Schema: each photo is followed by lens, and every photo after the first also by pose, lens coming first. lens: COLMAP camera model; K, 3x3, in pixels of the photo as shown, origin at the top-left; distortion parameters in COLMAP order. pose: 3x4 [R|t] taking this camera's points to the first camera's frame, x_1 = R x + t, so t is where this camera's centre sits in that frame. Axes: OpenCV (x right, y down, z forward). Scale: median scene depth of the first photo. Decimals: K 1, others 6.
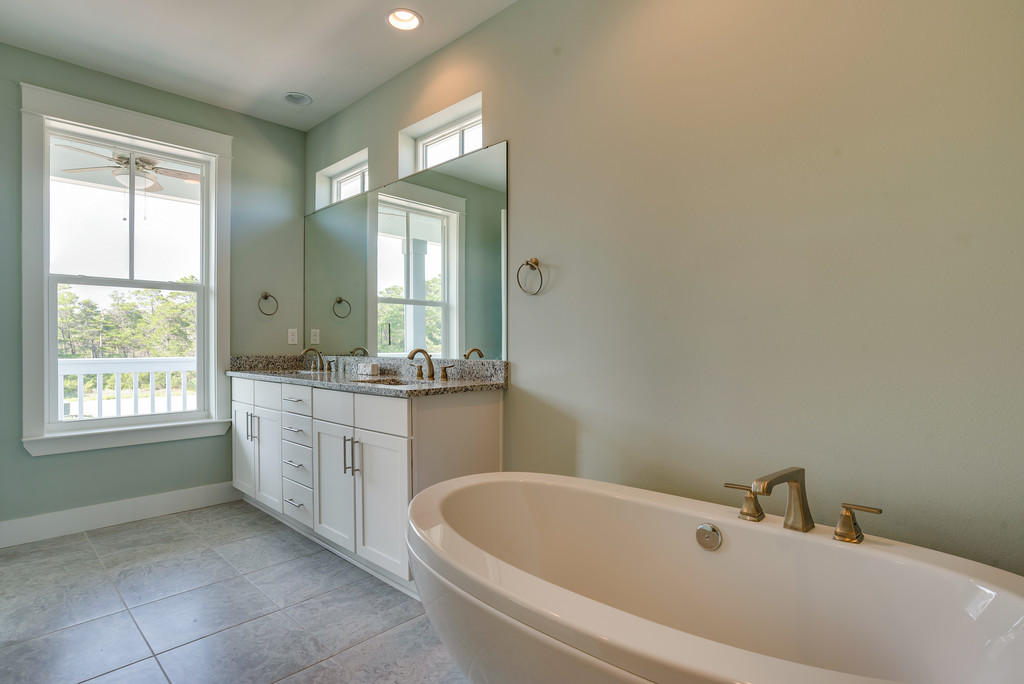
lens RADIAL K [[523.2, 0, 513.4], [0, 523.2, 343.4], [0, 0, 1]] dist [-0.023582, 0.010139]
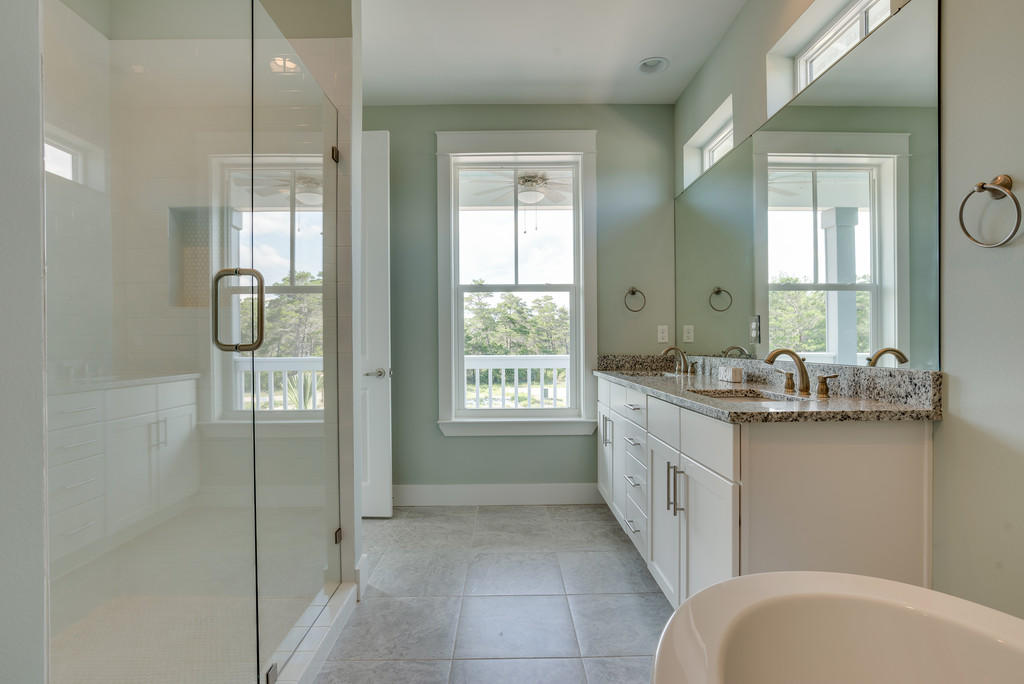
lens RADIAL K [[523.2, 0, 506.6], [0, 523.2, 345.0], [0, 0, 1]] dist [-0.023582, 0.010139]
pose [[0.695830, -0.000727, -0.718206, 0.047589], [0.005646, 0.999974, 0.004458, -0.000058], [0.718184, -0.007158, 0.695816, 0.209028]]
